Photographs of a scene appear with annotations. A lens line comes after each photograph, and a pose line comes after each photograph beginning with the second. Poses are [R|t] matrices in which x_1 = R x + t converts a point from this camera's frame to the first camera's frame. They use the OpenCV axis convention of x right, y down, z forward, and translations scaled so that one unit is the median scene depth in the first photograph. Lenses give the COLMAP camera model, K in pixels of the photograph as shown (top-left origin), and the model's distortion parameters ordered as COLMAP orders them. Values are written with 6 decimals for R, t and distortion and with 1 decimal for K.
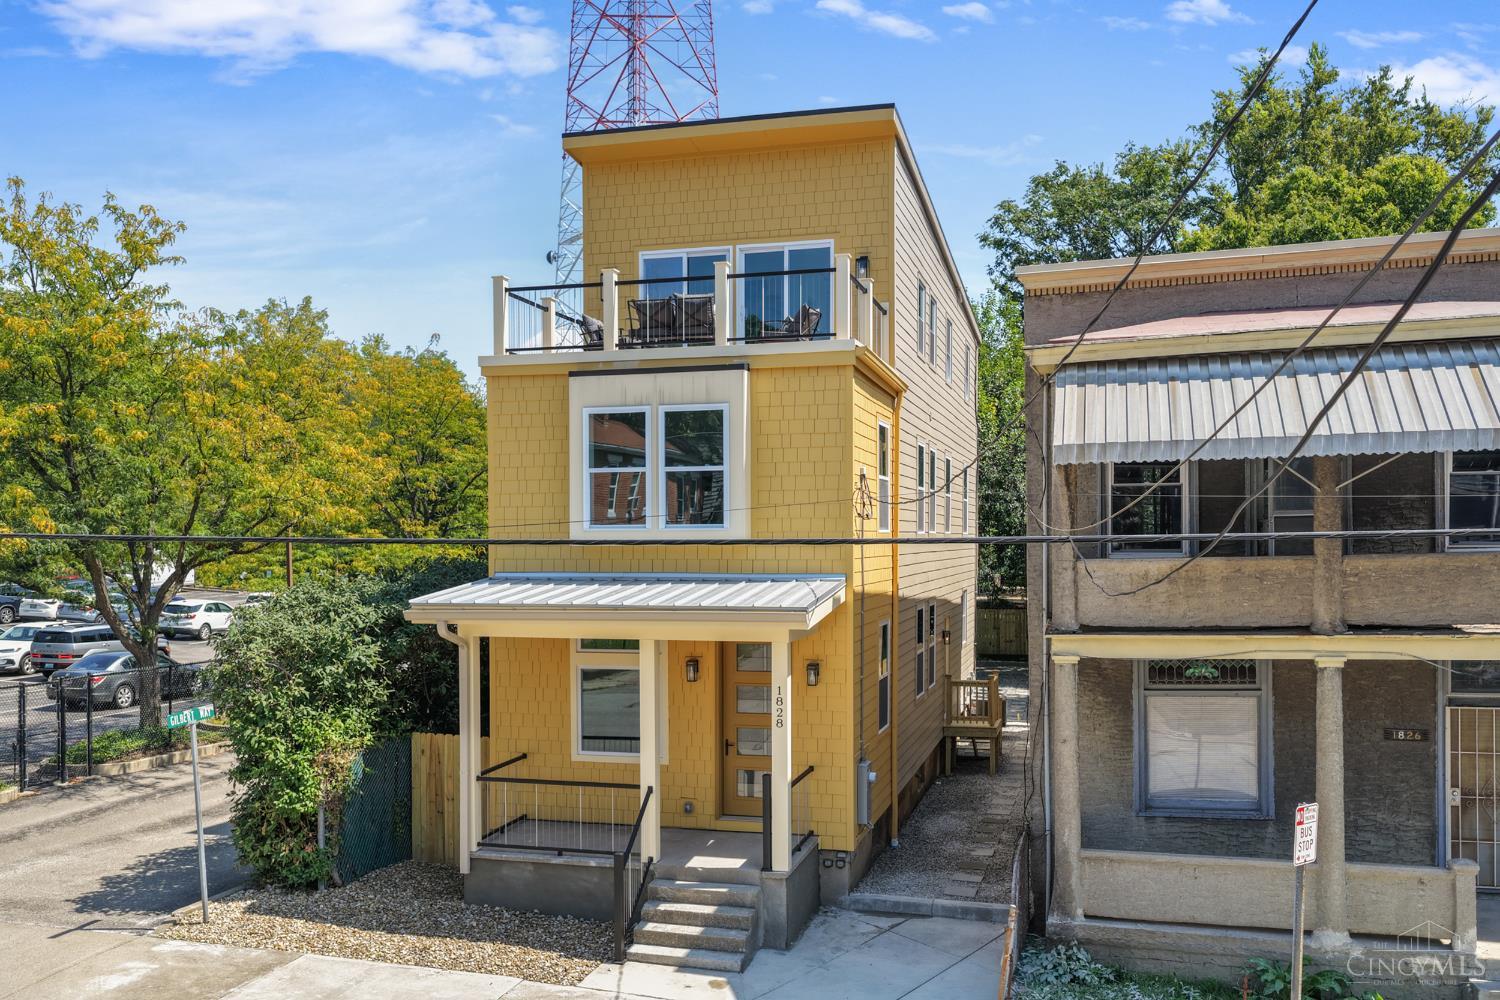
lens RADIAL K [[1270.7, 0, 745.7], [0, 1270.7, 579.8], [0, 0, 1]] dist [0.004213, 0.008719]
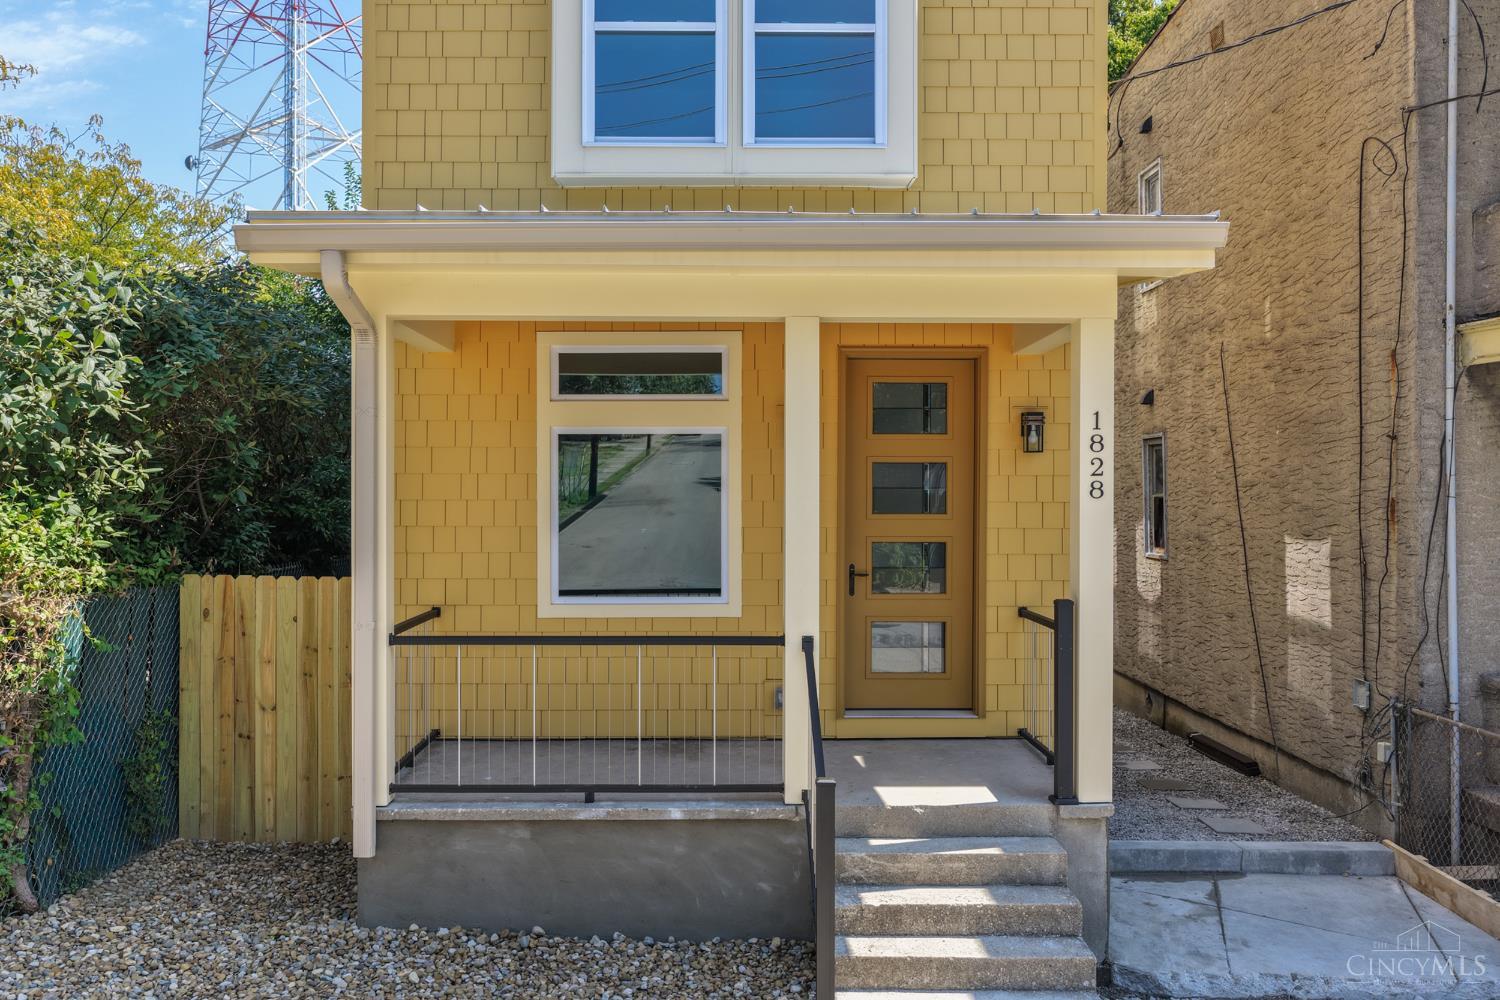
lens RADIAL K [[1254.8, 0, 743.2], [0, 1254.8, 503.3], [0, 0, 1]] dist [-0.016994, 0.051133]
pose [[0.961667, 0.003570, 0.274195, -0.208220], [0.004000, 0.999626, -0.027042, 0.118470], [-0.274189, 0.027102, 0.961294, 0.532591]]
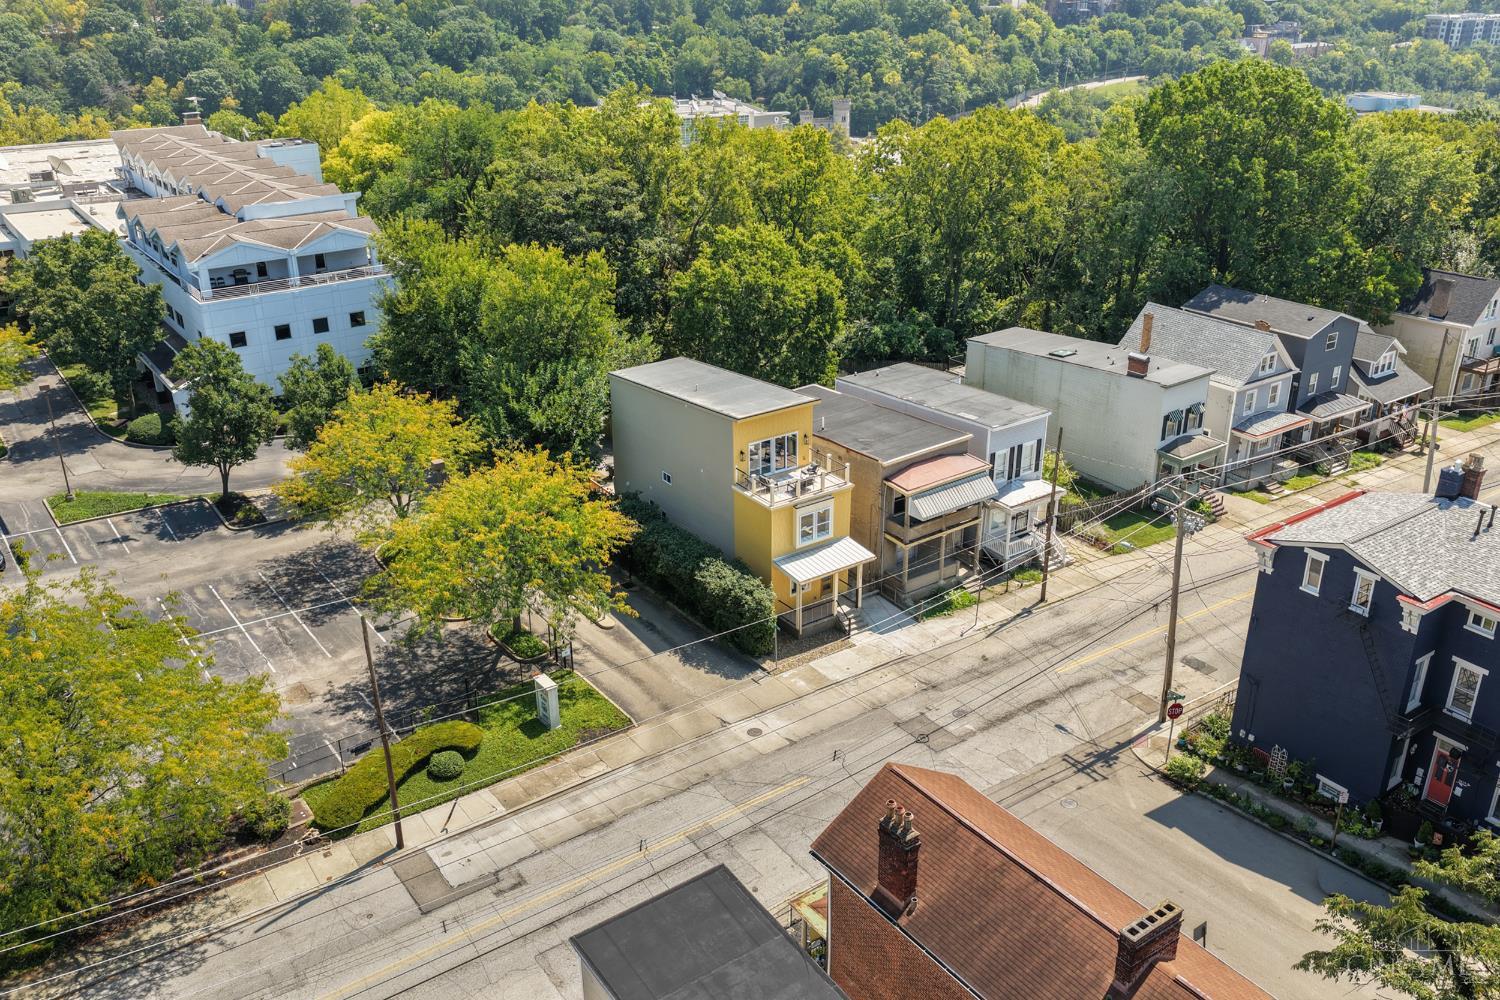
lens RADIAL K [[1249.5, 0, 746.6], [0, 1249.5, 506.8], [0, 0, 1]] dist [0.001621, 0.003174]
pose [[0.644594, -0.321007, 0.693868, -2.953029], [0.030240, 0.917576, 0.396409, -1.726996], [-0.763926, -0.234541, 0.601171, -1.190433]]
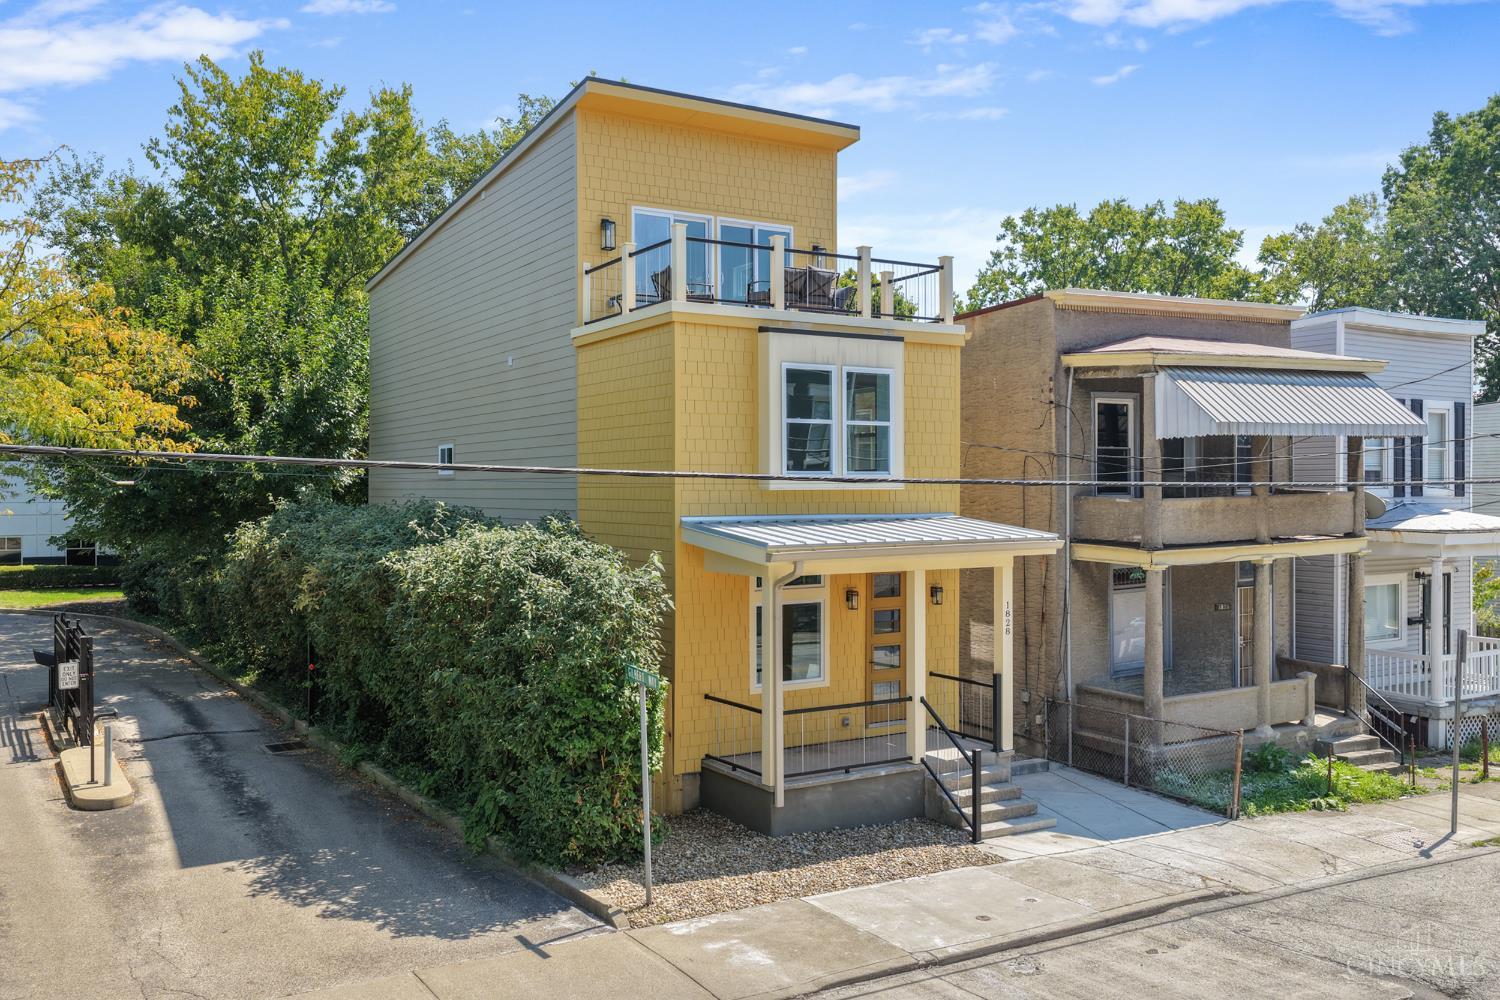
lens RADIAL K [[1254.8, 0, 743.2], [0, 1254.8, 503.3], [0, 0, 1]] dist [-0.016994, 0.051133]
pose [[0.692734, -0.007242, 0.721157, -0.948596], [0.022595, 0.999677, -0.011665, -0.004393], [-0.720840, 0.024375, 0.692673, 0.299436]]
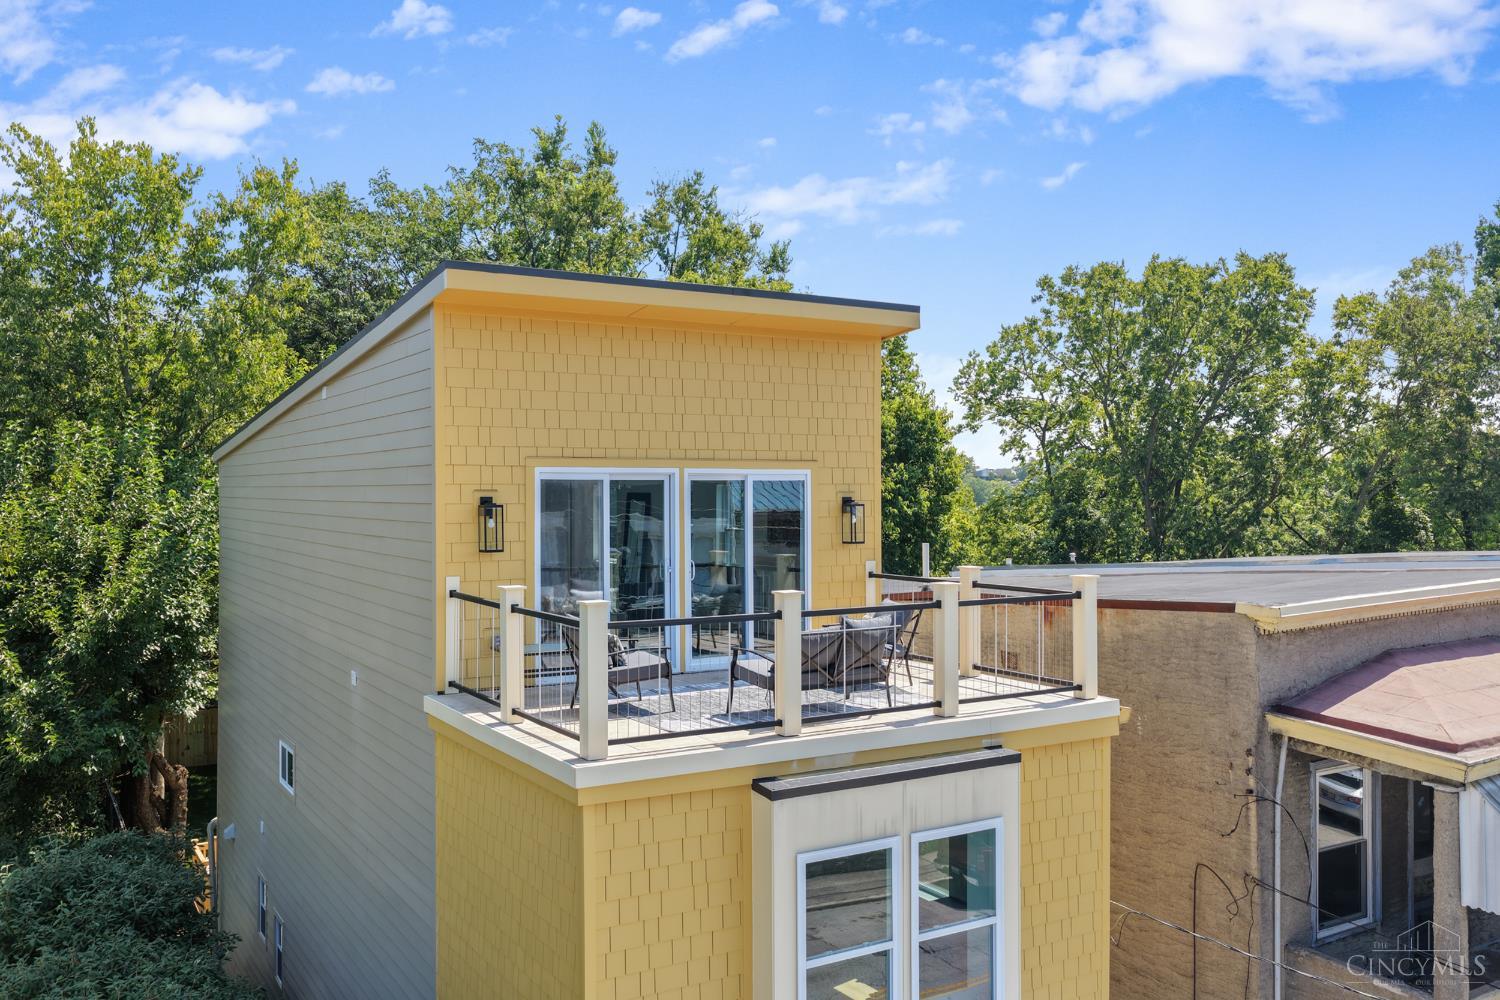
lens RADIAL K [[1249.5, 0, 746.6], [0, 1249.5, 506.8], [0, 0, 1]] dist [0.001621, 0.003174]
pose [[0.690170, -0.009818, 0.723581, -0.552846], [0.022507, 0.999715, -0.007903, -0.292520], [-0.723297, 0.021740, 0.690195, 0.658364]]
